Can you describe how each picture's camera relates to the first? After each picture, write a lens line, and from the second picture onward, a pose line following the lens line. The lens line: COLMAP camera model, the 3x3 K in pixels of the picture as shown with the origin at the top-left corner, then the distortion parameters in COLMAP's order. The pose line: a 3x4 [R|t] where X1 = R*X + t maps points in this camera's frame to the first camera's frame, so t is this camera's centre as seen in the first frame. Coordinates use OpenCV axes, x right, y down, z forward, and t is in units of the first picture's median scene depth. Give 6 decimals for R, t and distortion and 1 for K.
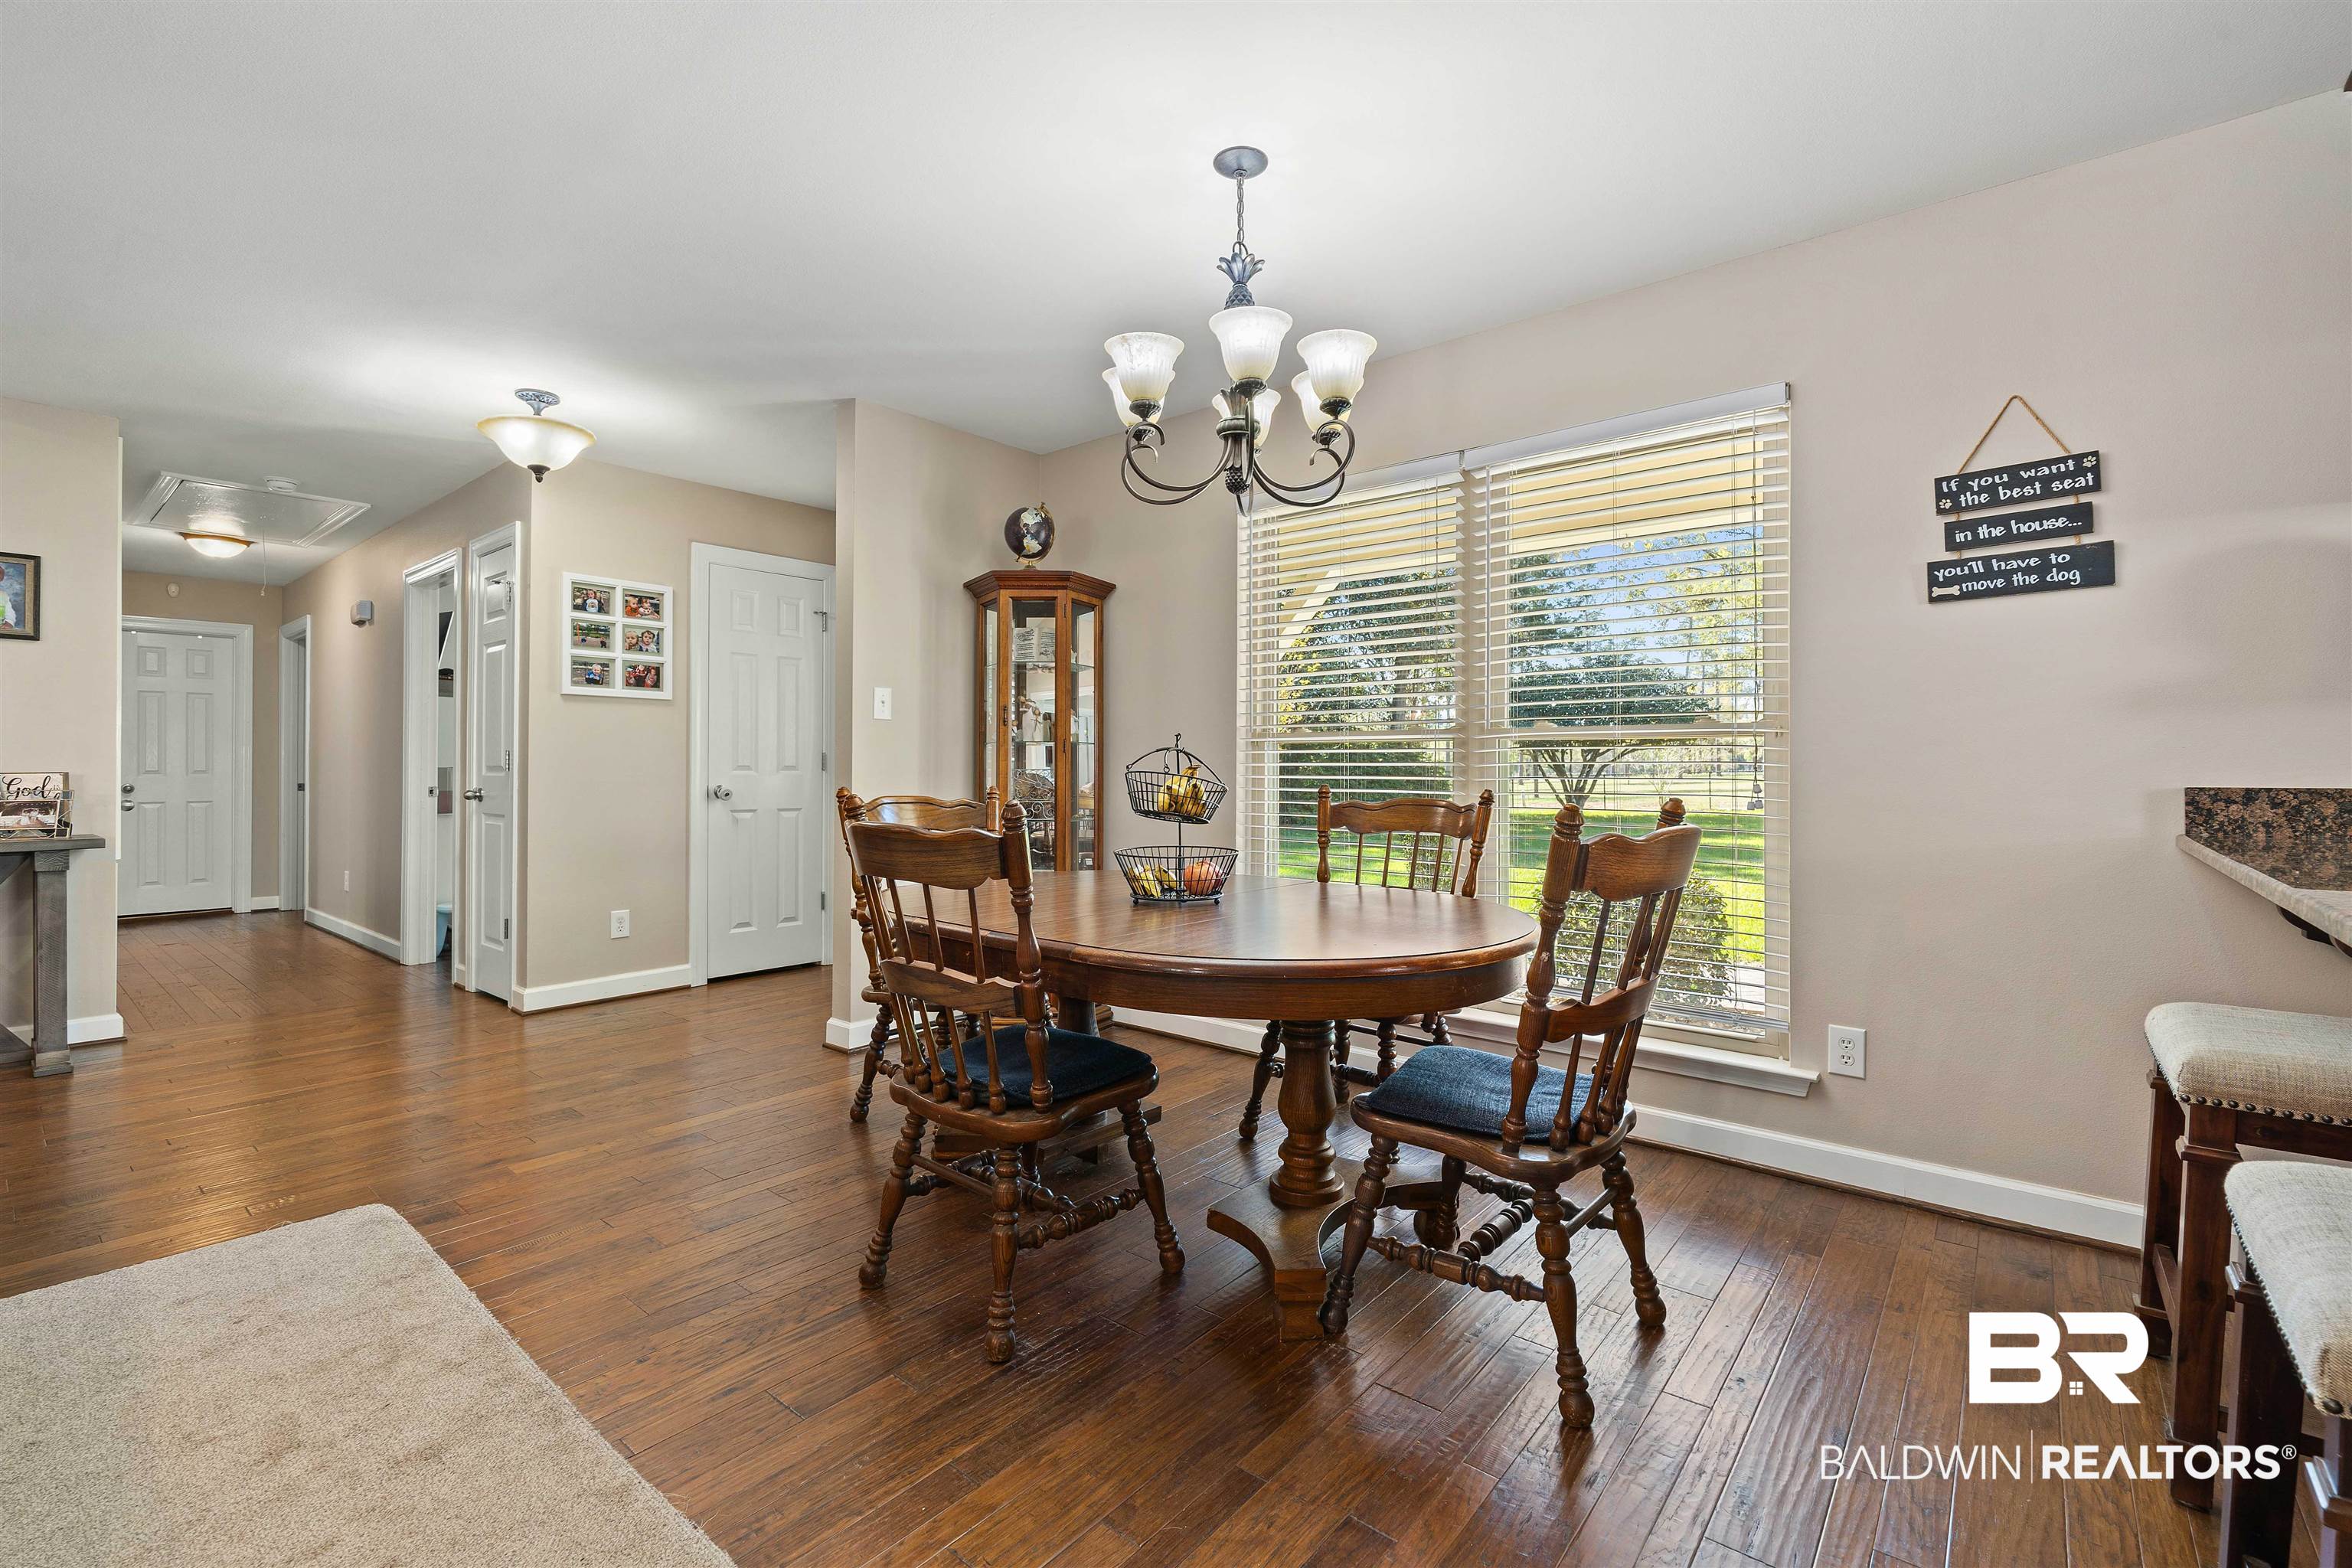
lens RADIAL K [[1023.9, 0, 1177.0], [0, 1023.9, 759.6], [0, 0, 1]] dist [-0.002636, -0.000187]
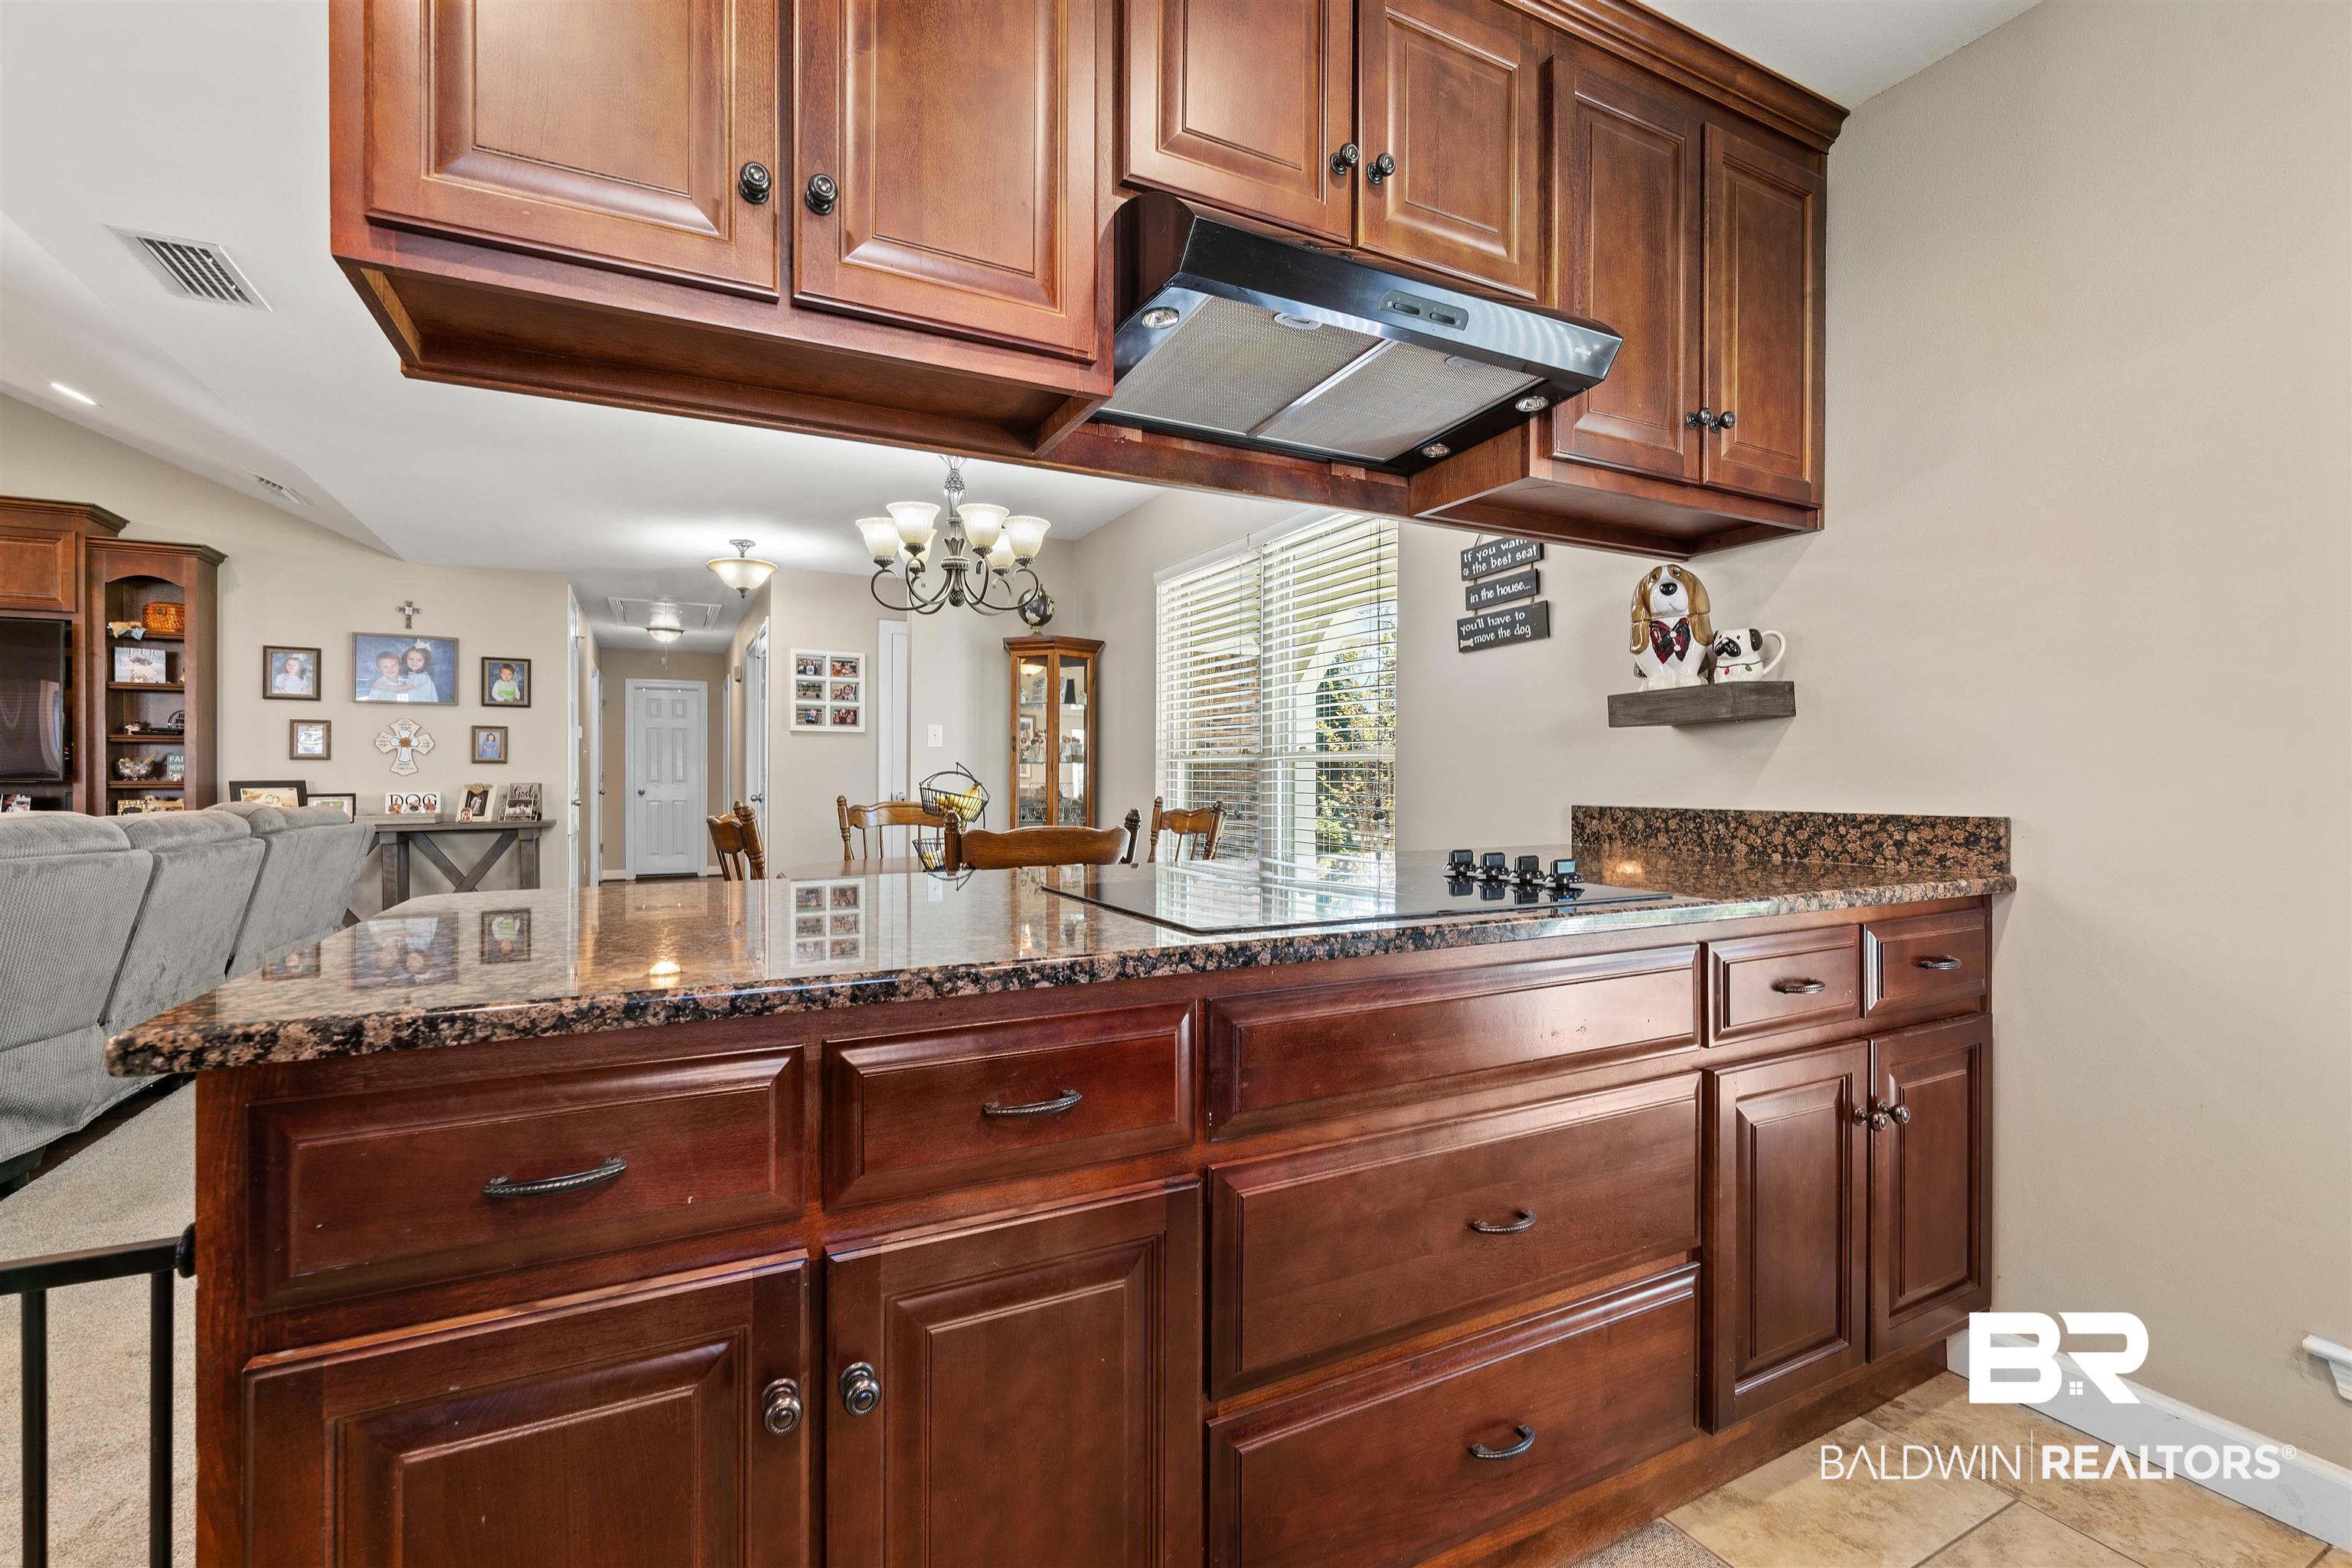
lens RADIAL K [[1014.0, 0, 1179.5], [0, 1014.0, 774.1], [0, 0, 1]] dist [0.000195, -0.000065]
pose [[0.920612, -0.000330, -0.390480, 0.594074], [0.003192, 0.999973, 0.006682, -0.011054], [0.390467, -0.007398, 0.920587, -0.167482]]
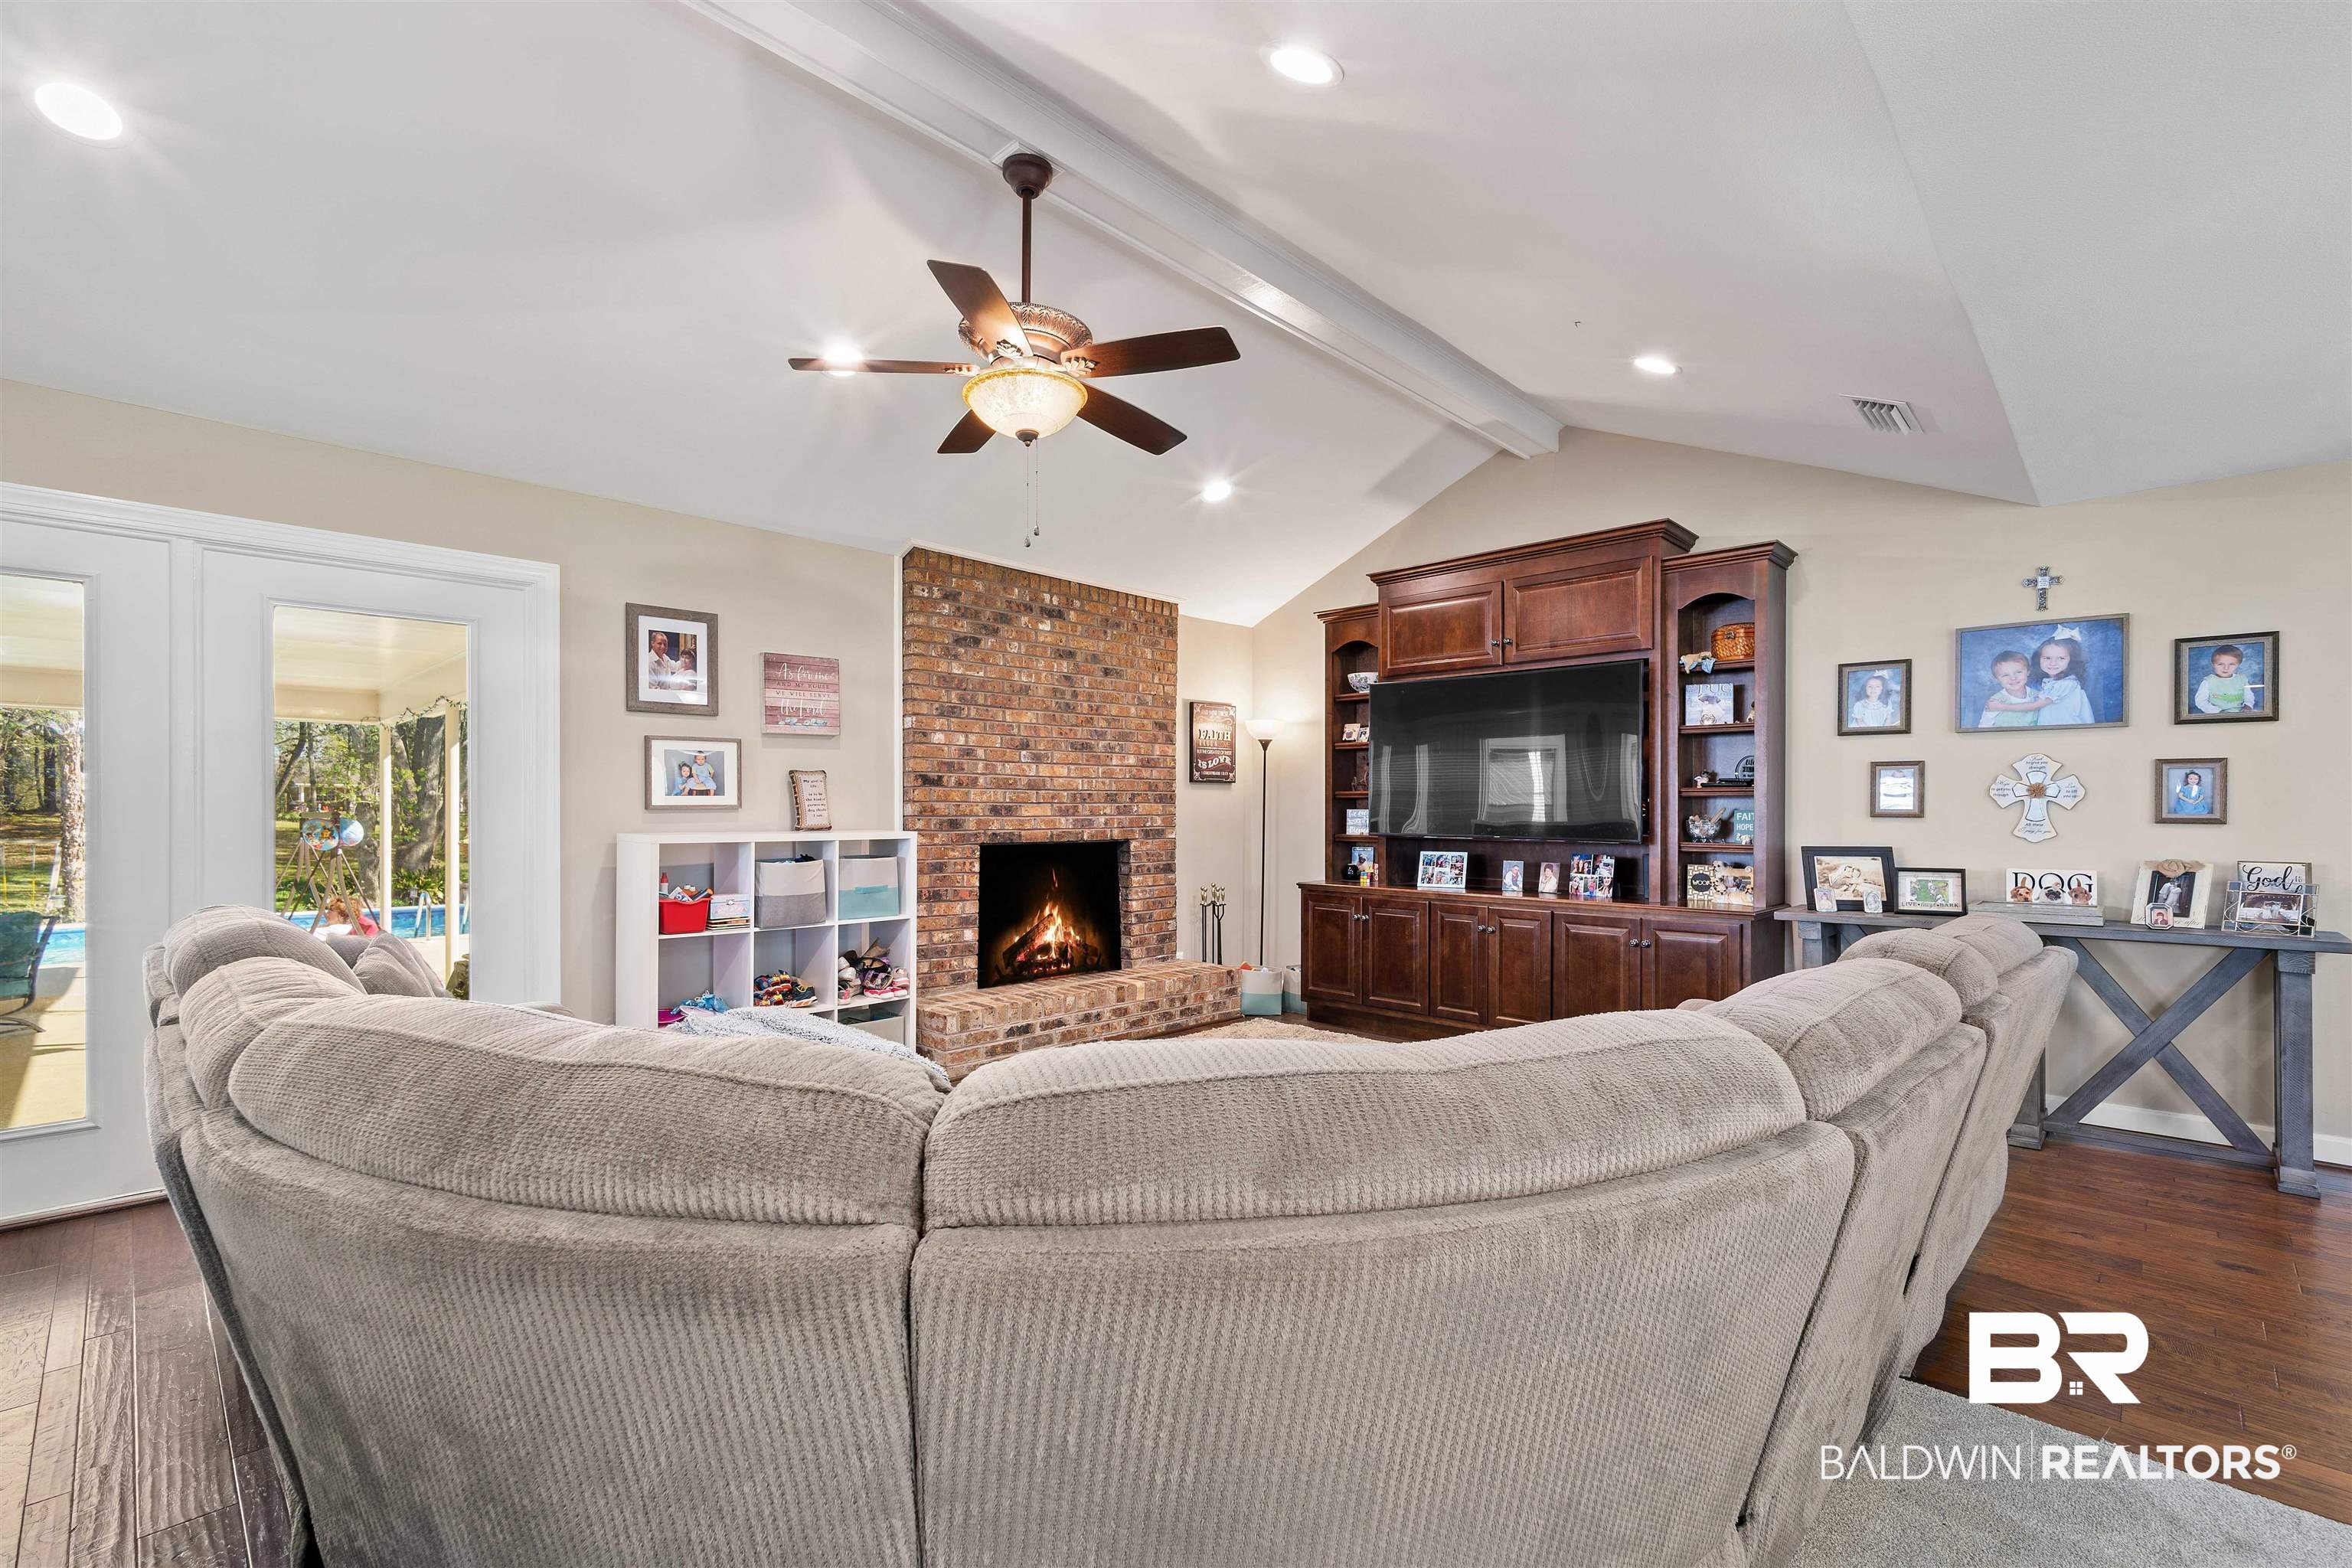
lens RADIAL K [[1031.3, 0, 1185.5], [0, 1031.3, 809.9], [0, 0, 1]] dist [-0.002013, -0.000169]
pose [[-0.072264, -0.001230, -0.997385, -0.097134], [0.004102, 0.999990, -0.001531, -0.037735], [0.997377, -0.004202, -0.072258, 0.063274]]
